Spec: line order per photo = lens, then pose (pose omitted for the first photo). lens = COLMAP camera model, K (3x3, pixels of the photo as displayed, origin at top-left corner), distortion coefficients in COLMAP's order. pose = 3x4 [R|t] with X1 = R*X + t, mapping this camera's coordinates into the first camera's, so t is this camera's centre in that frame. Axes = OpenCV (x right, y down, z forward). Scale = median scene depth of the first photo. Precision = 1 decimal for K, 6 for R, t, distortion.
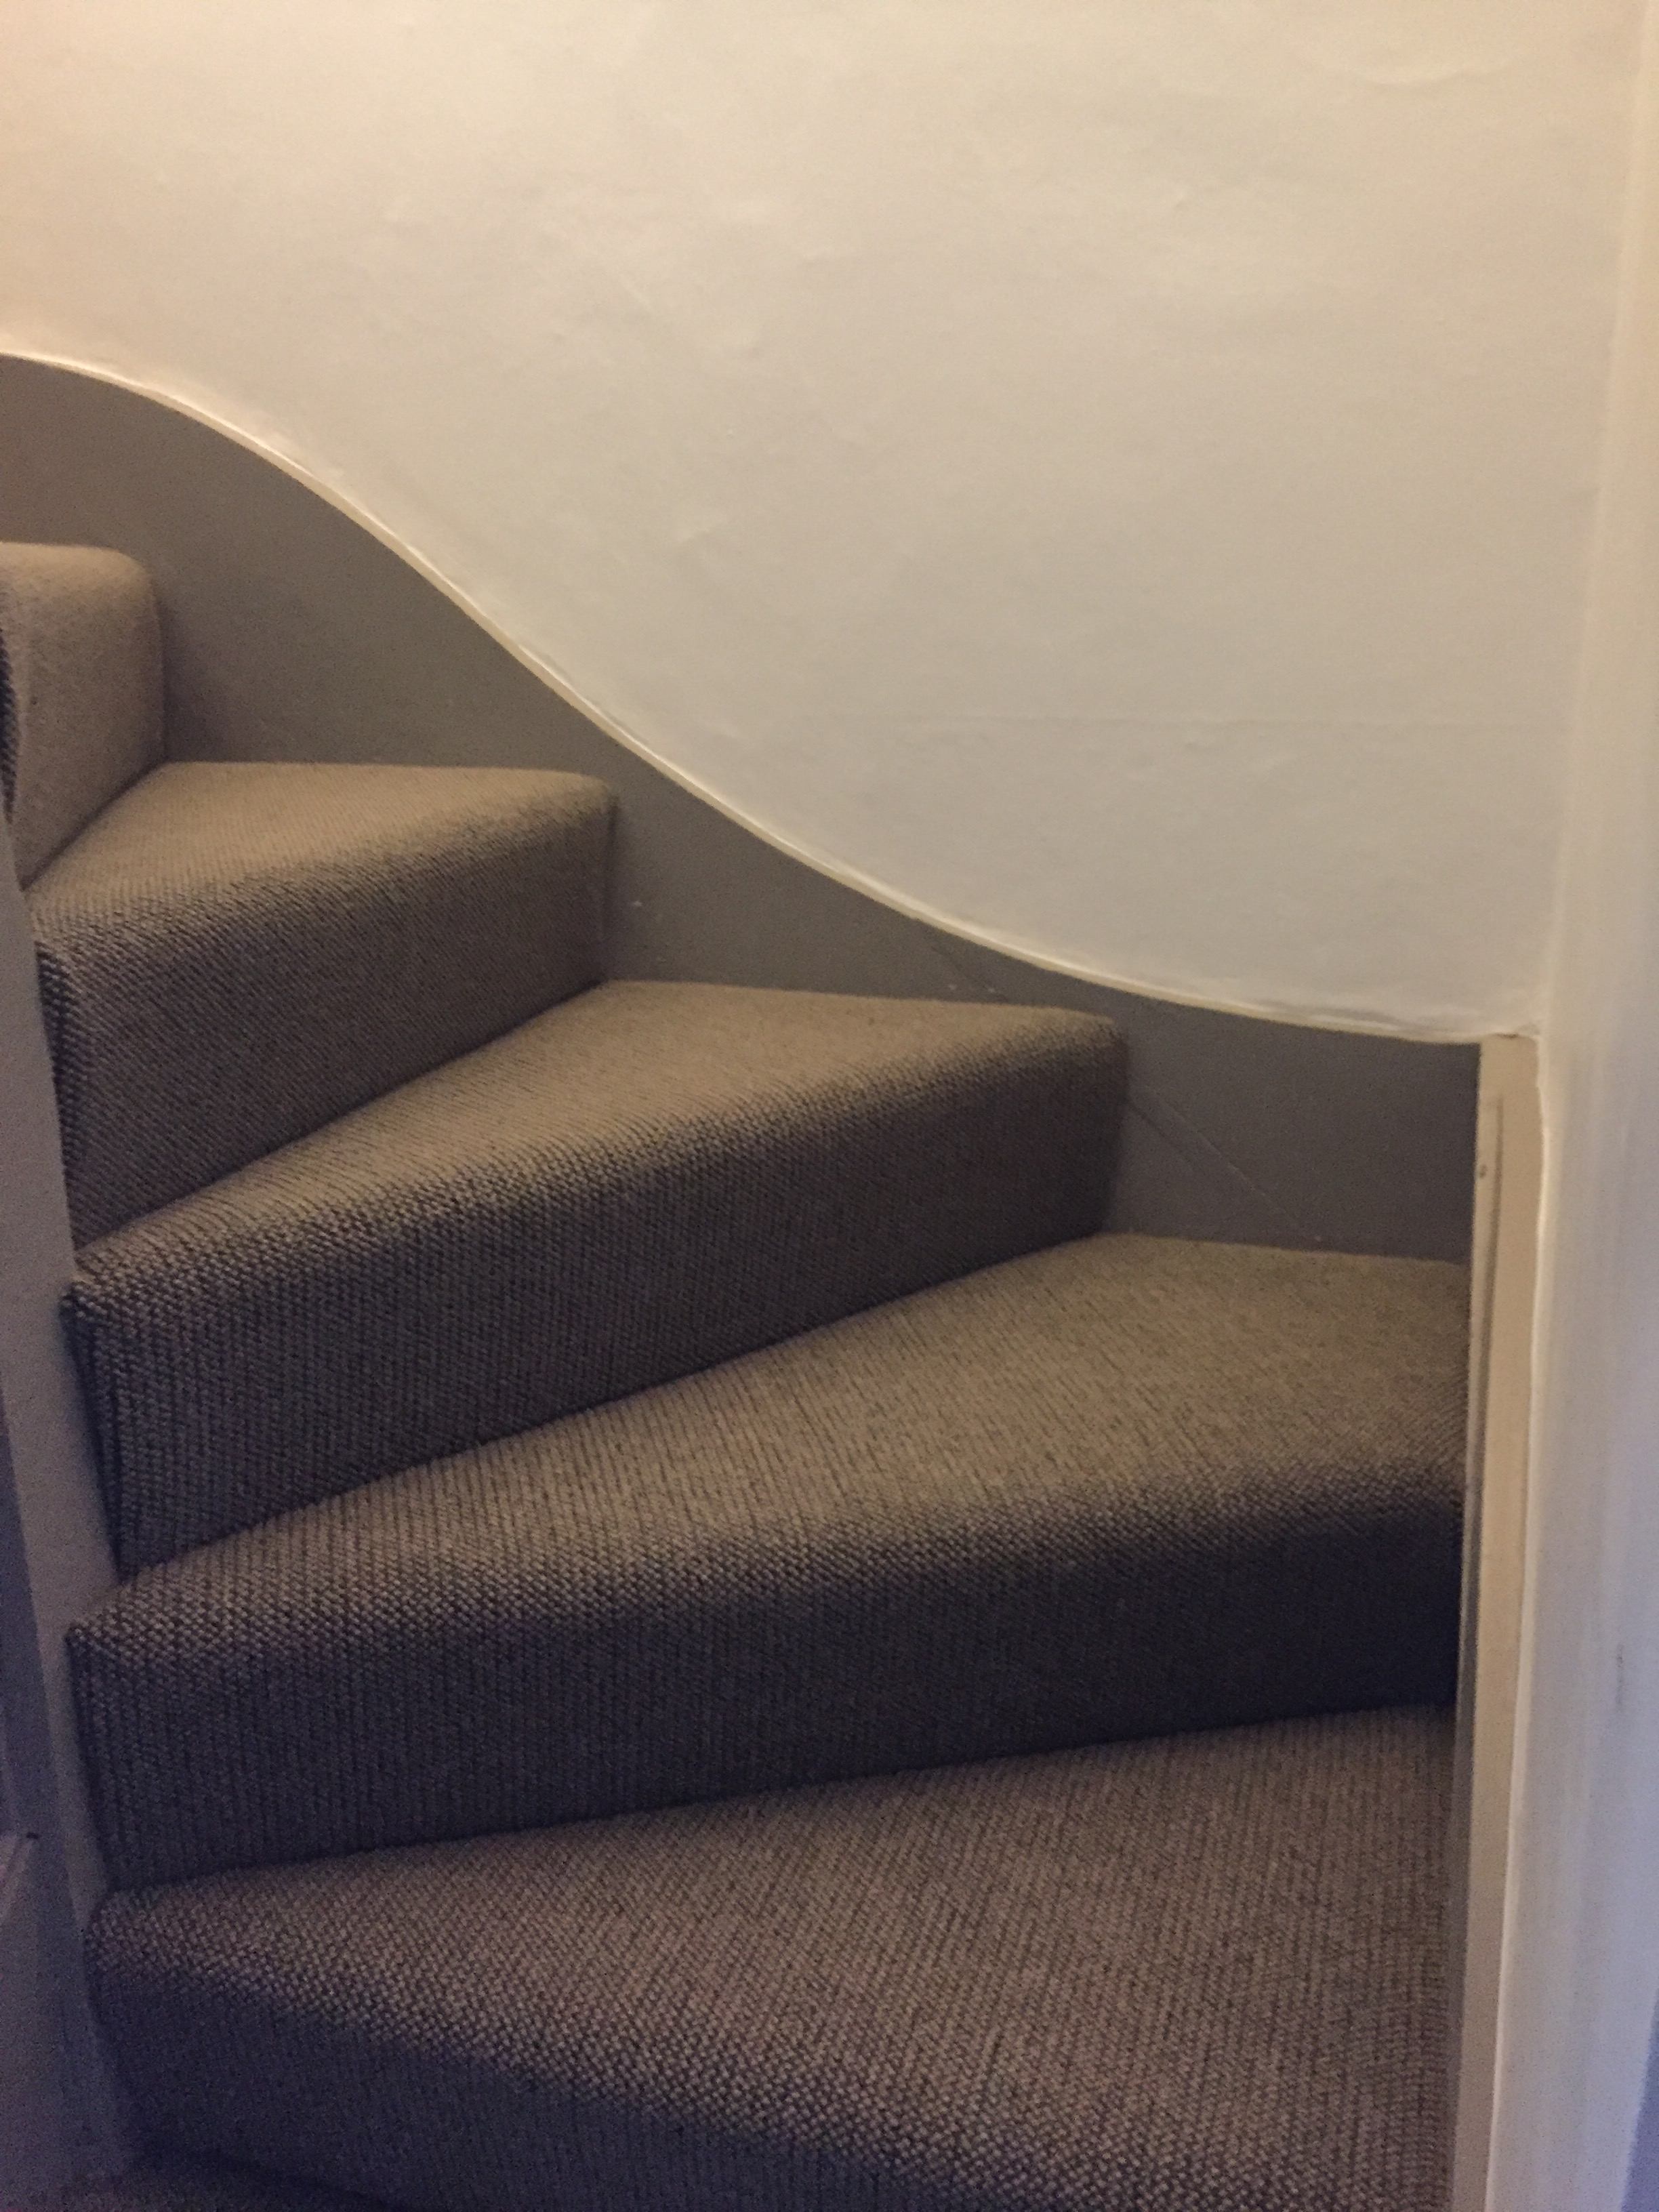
lens RADIAL K [[1866.9, 0, 836.8], [0, 1866.9, 1115.3], [0, 0, 1]] dist [0.072849, -0.087465]
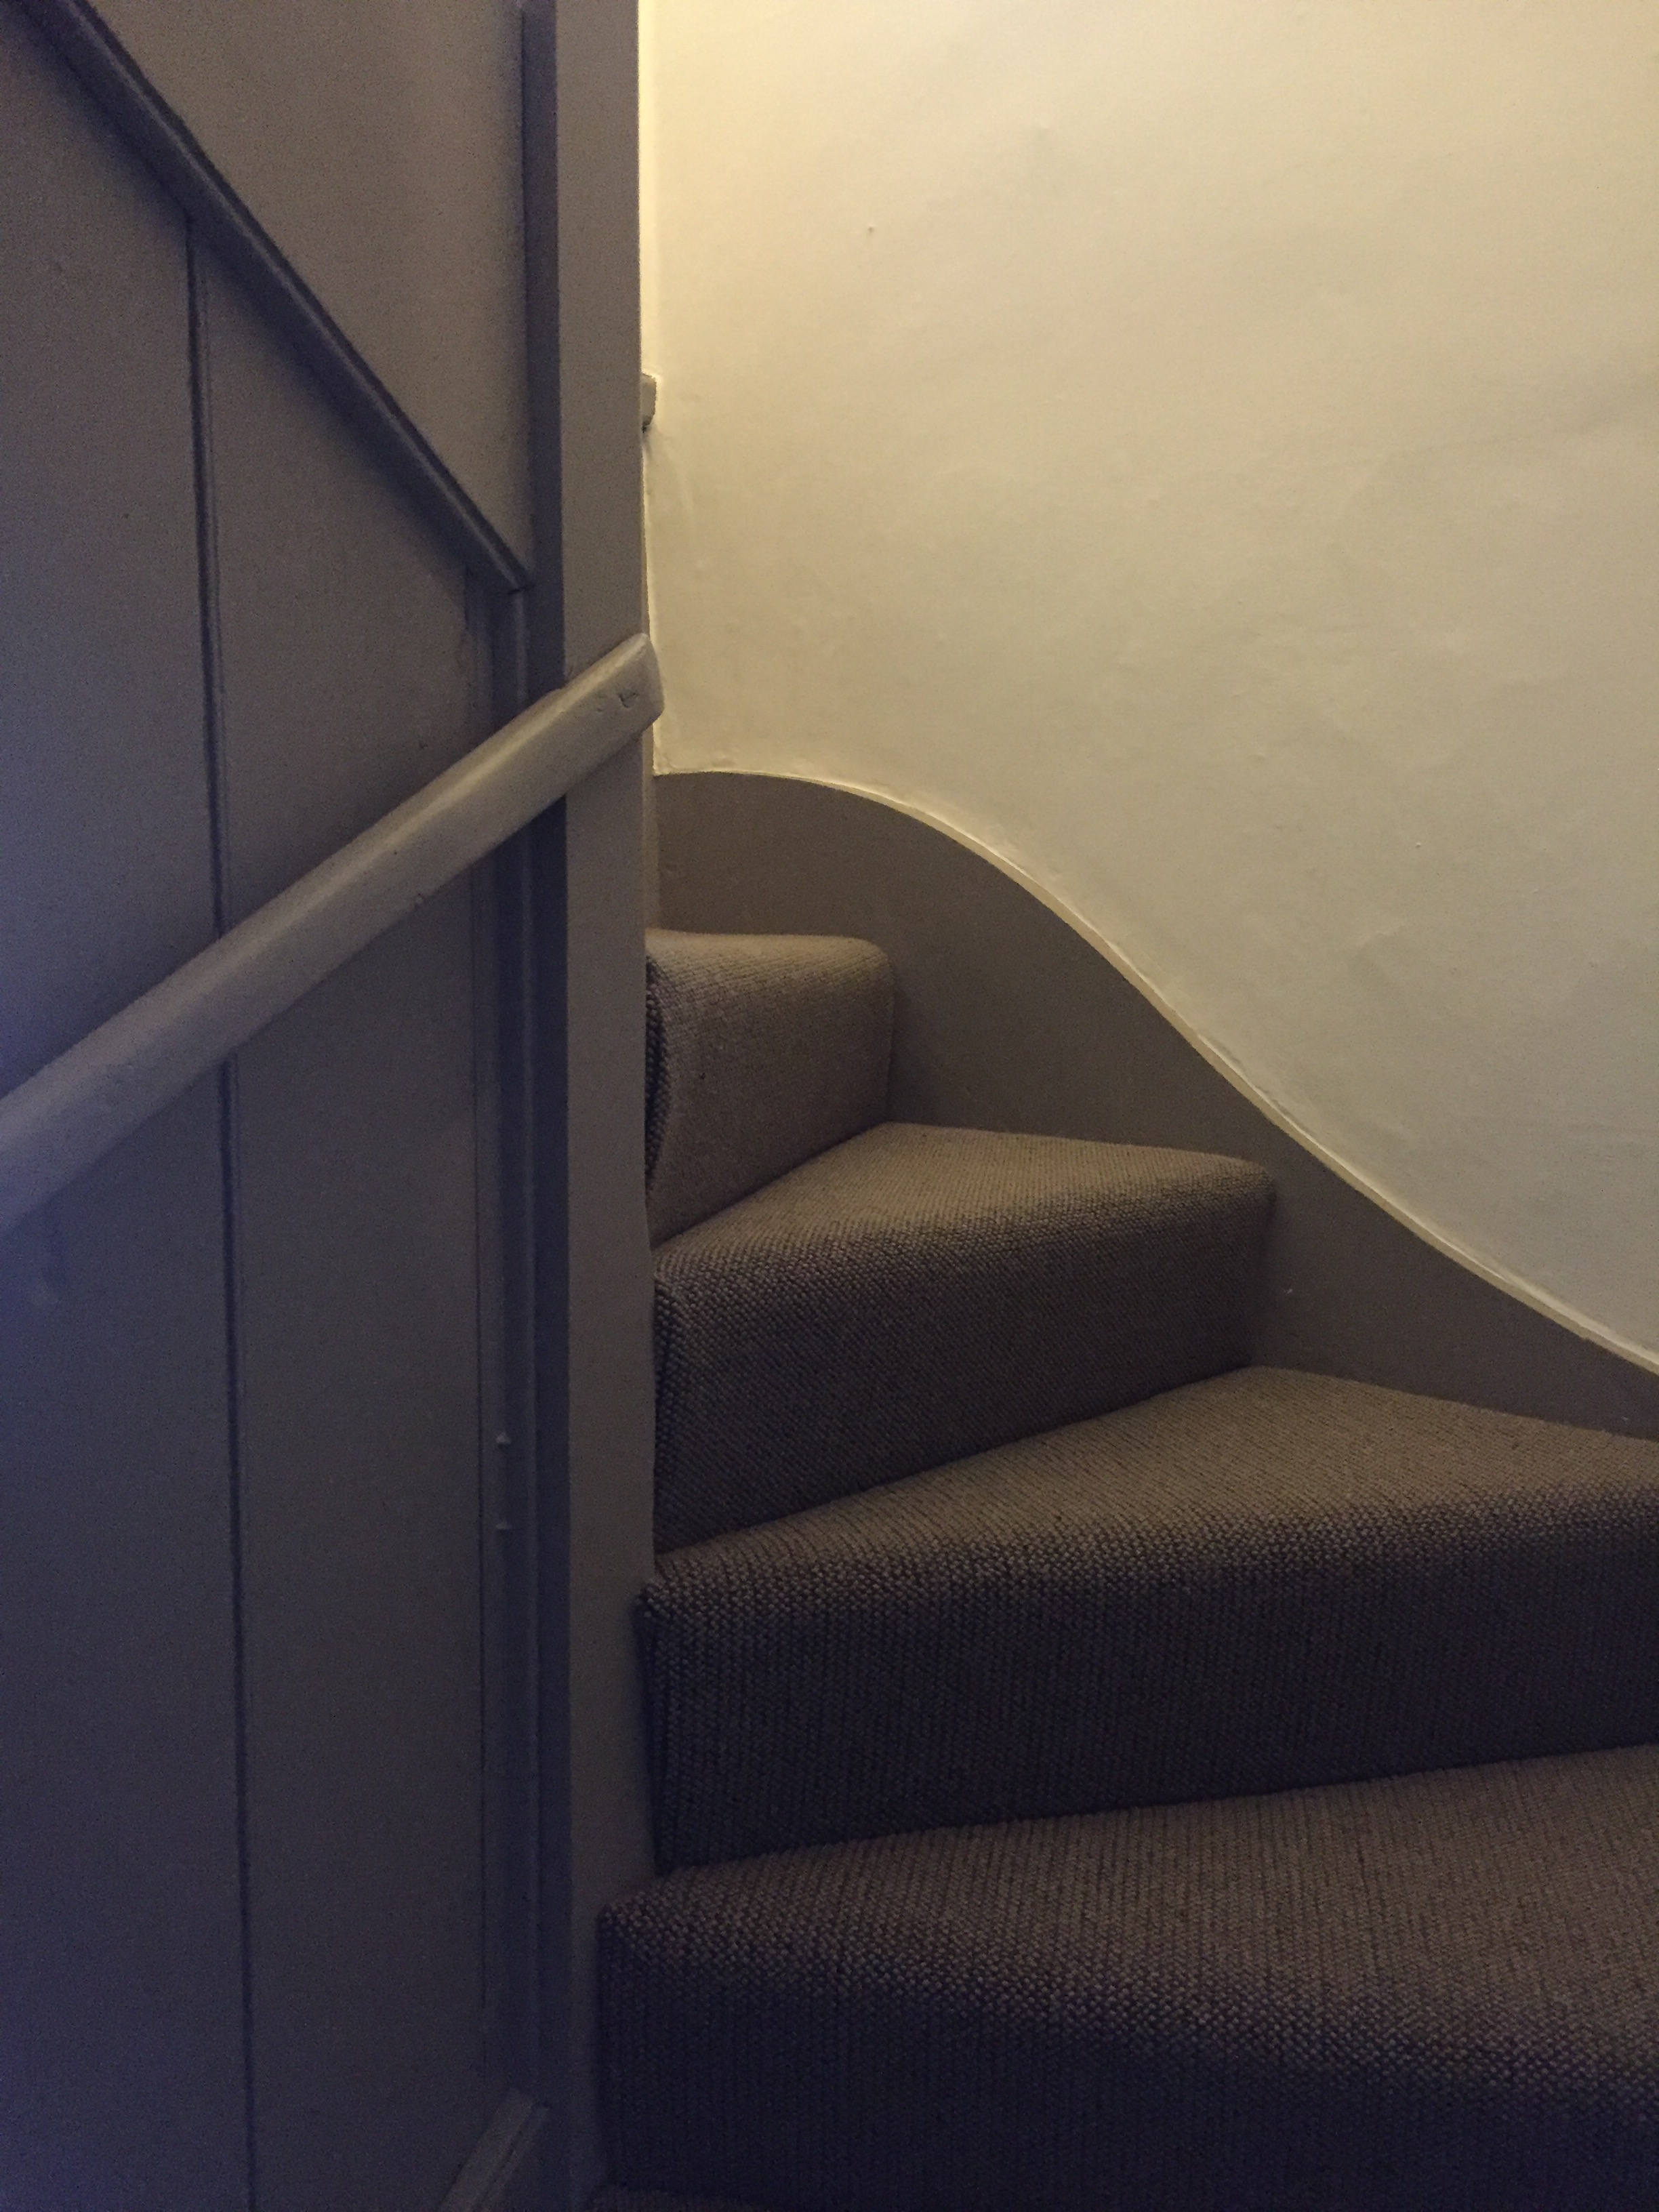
lens RADIAL K [[1866.9, 0, 828.7], [0, 1866.9, 1113.6], [0, 0, 1]] dist [0.072849, -0.087465]
pose [[0.908432, 0.065627, -0.412848, 0.122325], [-0.141927, 0.977358, -0.156935, -0.022478], [0.393201, 0.201160, 0.897178, -0.013580]]
